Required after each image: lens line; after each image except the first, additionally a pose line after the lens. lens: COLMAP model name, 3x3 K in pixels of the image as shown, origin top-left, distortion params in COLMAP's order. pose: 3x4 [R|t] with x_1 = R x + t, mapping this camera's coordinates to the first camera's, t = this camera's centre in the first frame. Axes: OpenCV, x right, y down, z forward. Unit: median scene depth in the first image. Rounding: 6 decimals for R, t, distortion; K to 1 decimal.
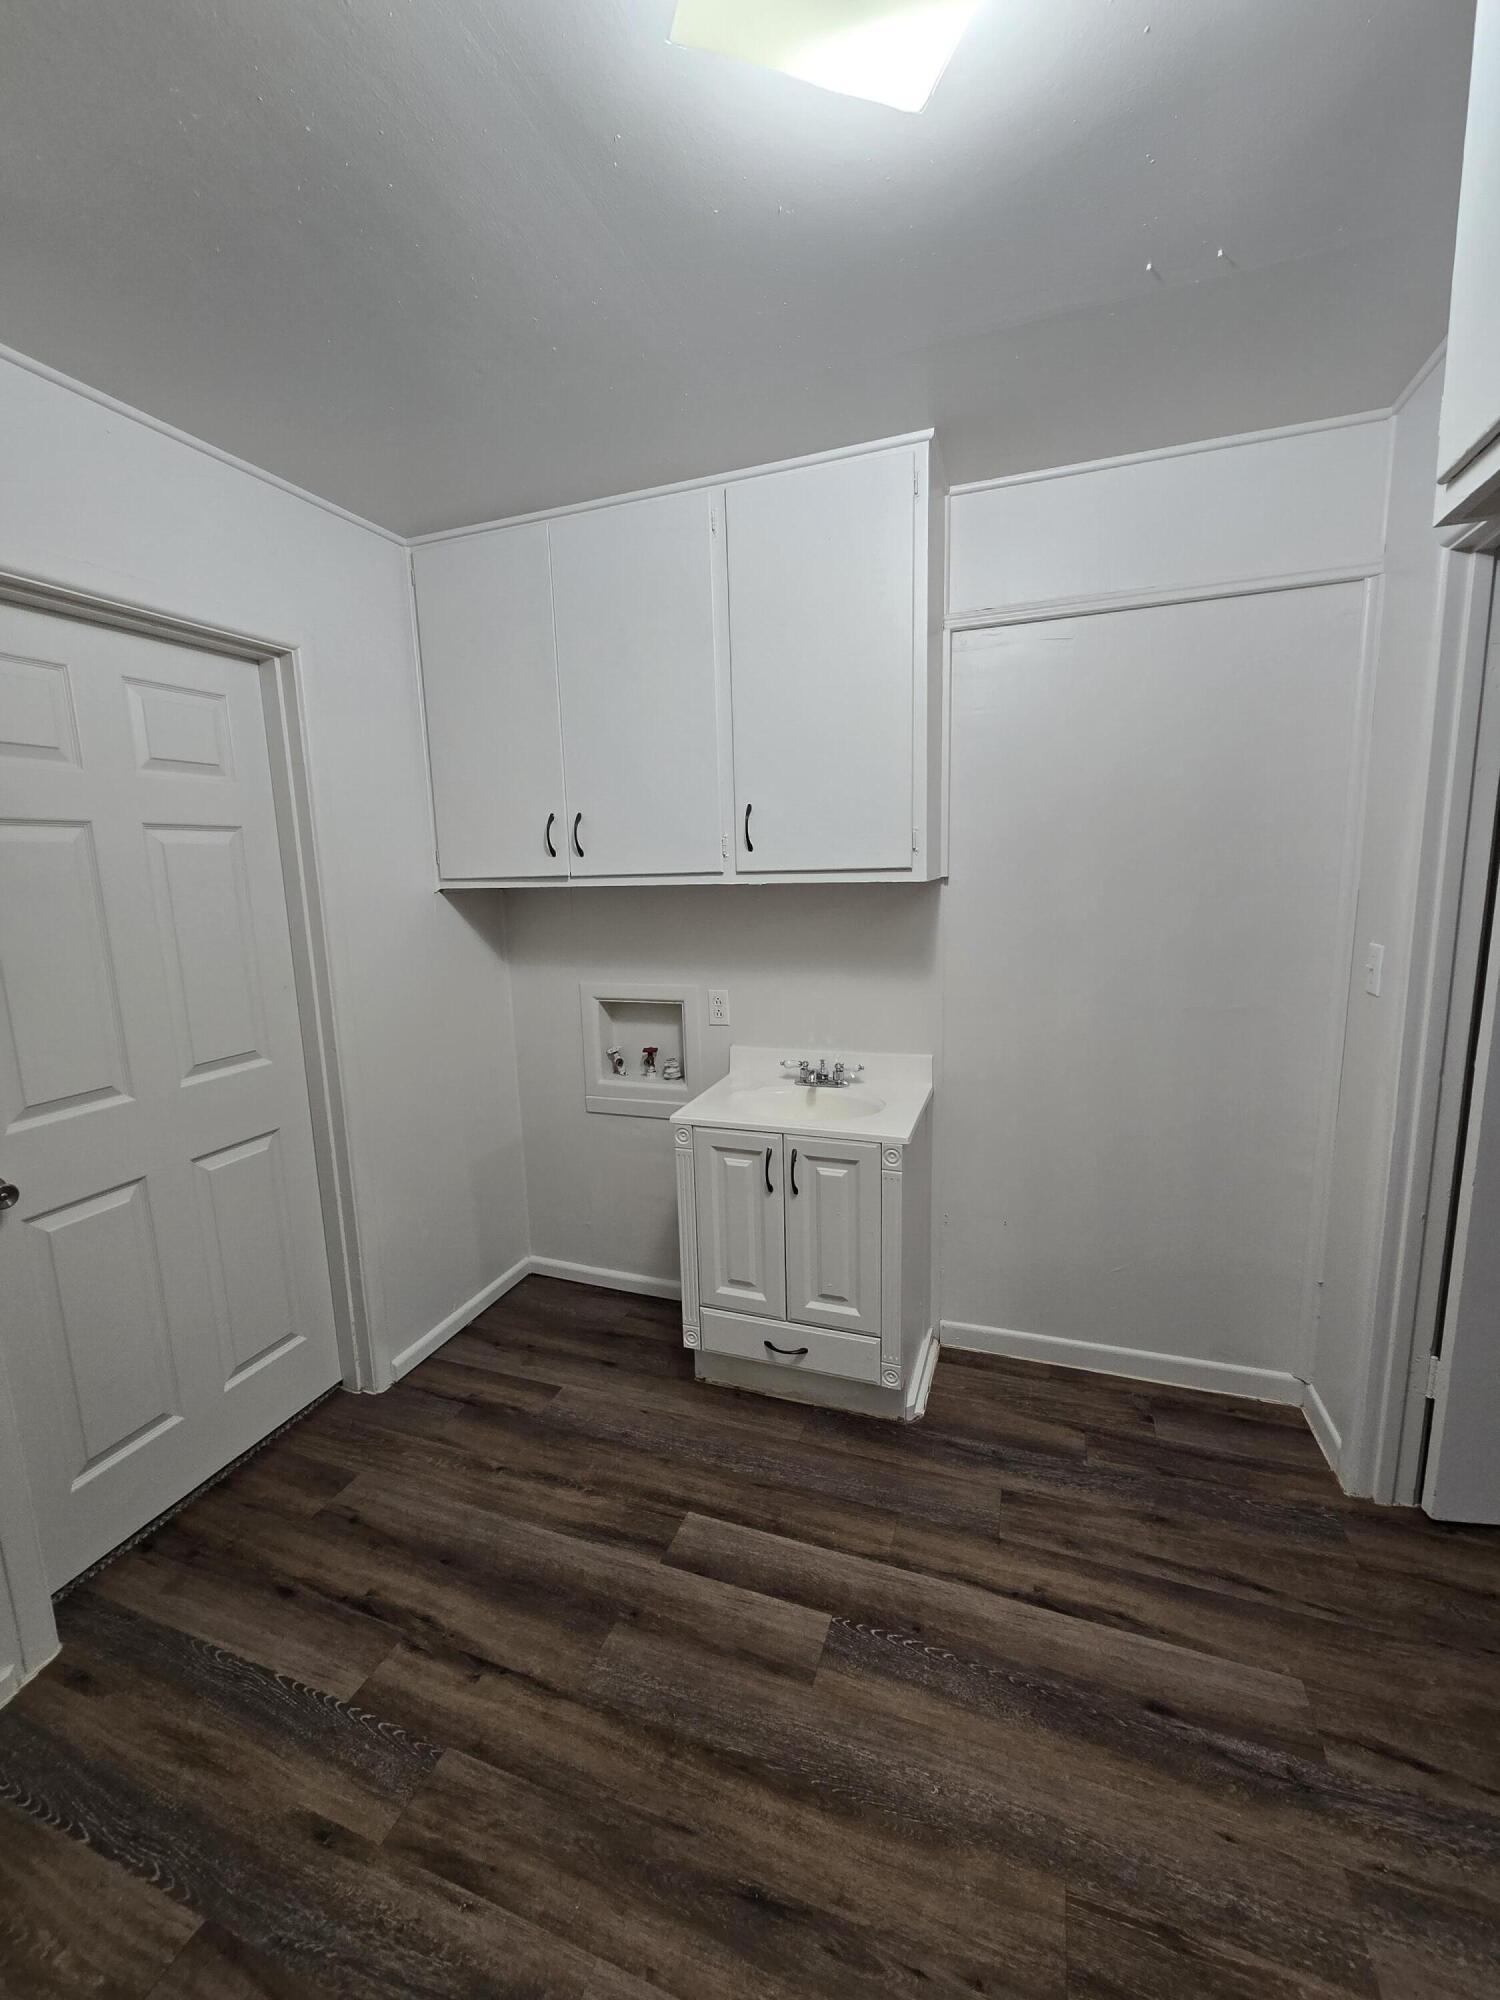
lens RADIAL K [[828.8, 0, 744.9], [0, 828.8, 1004.0], [0, 0, 1]] dist [0.000006, 0.000416]
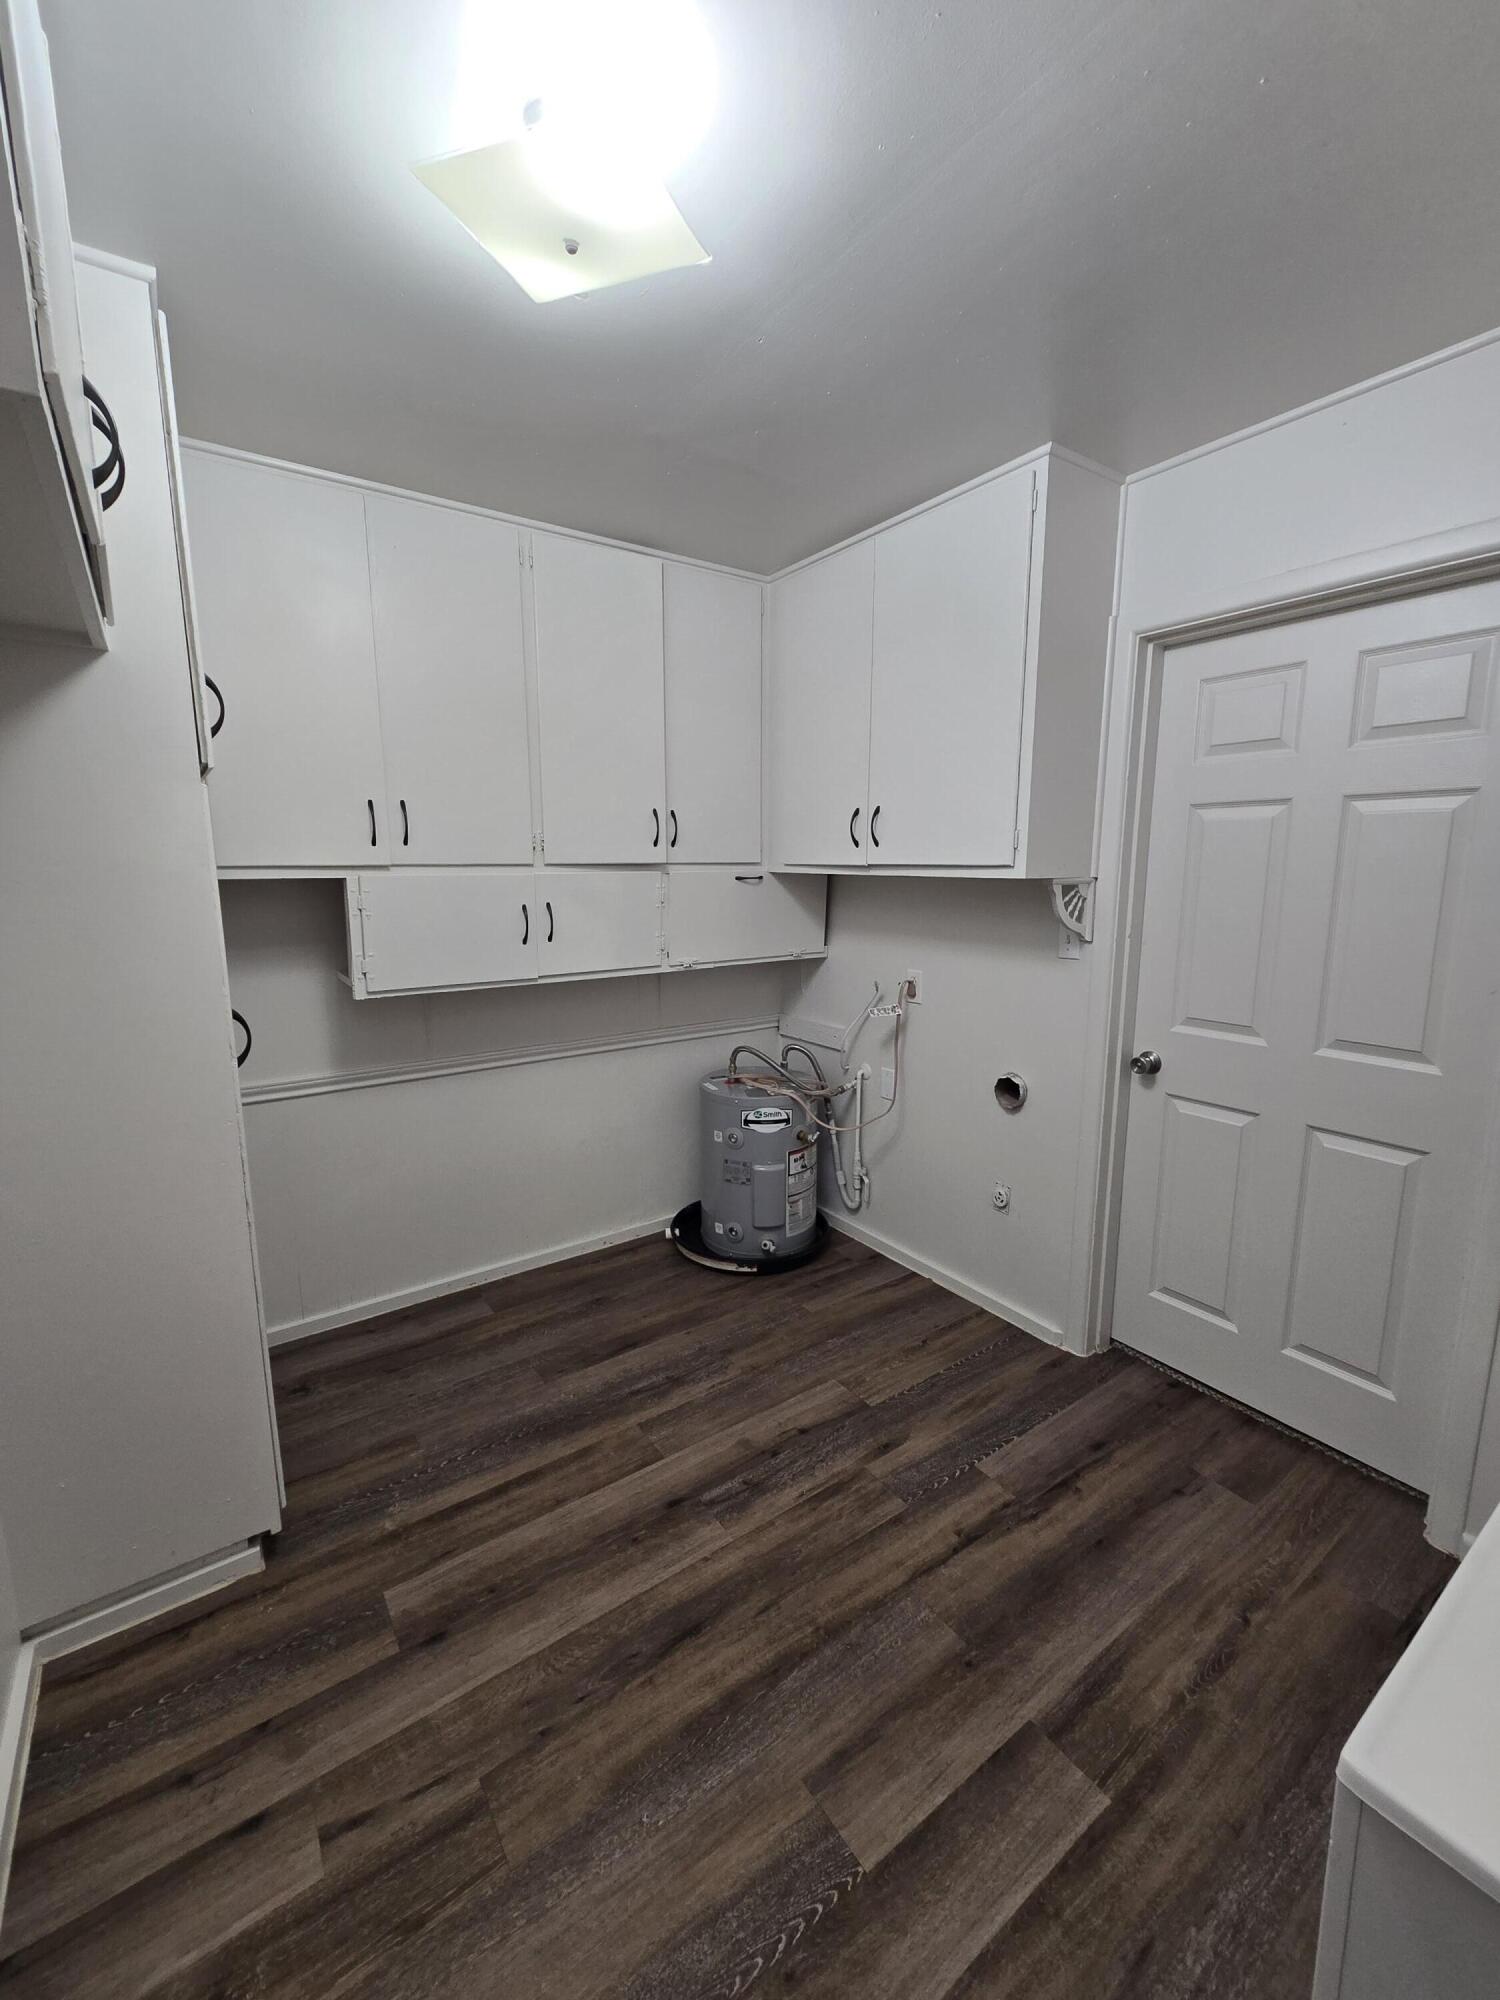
lens RADIAL K [[828.8, 0, 744.9], [0, 828.8, 1004.0], [0, 0, 1]] dist [0.000006, 0.000416]
pose [[-0.579612, 0.166420, -0.797718, 0.702386], [-0.112486, 0.953214, 0.280590, -0.220096], [0.807092, 0.252366, -0.533774, 1.239248]]
